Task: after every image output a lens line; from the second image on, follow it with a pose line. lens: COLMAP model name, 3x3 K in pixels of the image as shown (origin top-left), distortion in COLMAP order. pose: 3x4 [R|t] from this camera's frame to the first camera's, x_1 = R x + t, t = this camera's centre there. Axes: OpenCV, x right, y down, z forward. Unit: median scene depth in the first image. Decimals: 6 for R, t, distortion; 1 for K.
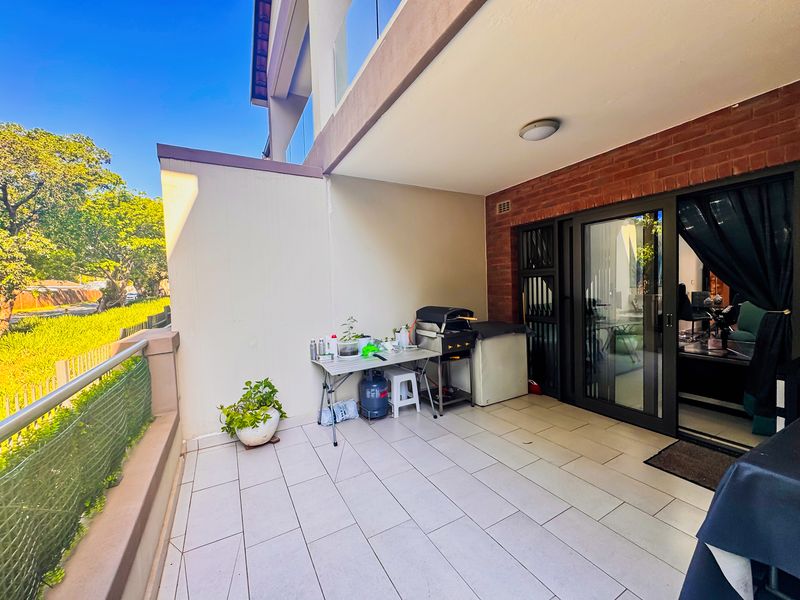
lens RADIAL K [[316.6, 0, 400.4], [0, 316.6, 300.7], [0, 0, 1]] dist [0.000728, -0.000008]
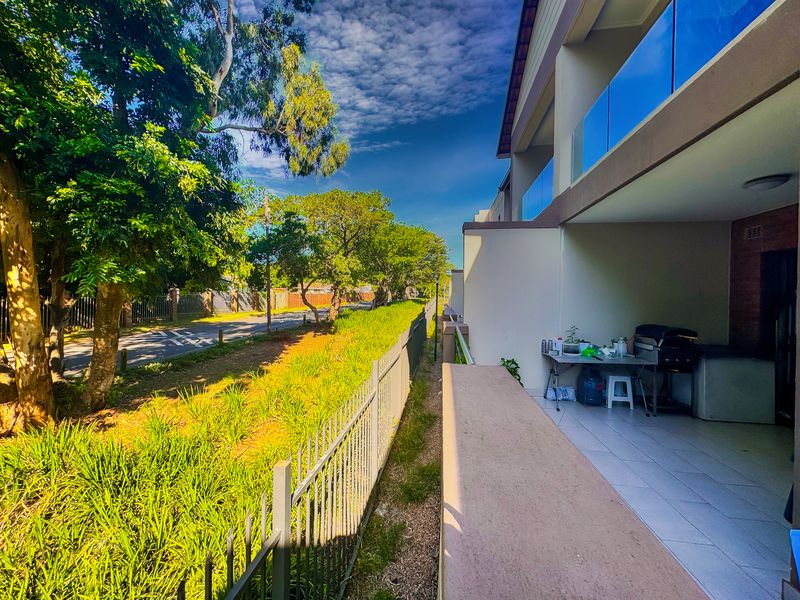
lens RADIAL K [[316.6, 0, 400.9], [0, 316.6, 300.4], [0, 0, 1]] dist [0.000728, -0.000008]
pose [[0.796599, 0.050754, -0.602374, 0.061564], [-0.069485, 0.997552, -0.007838, 0.002985], [0.600502, 0.048100, 0.798176, -0.521972]]
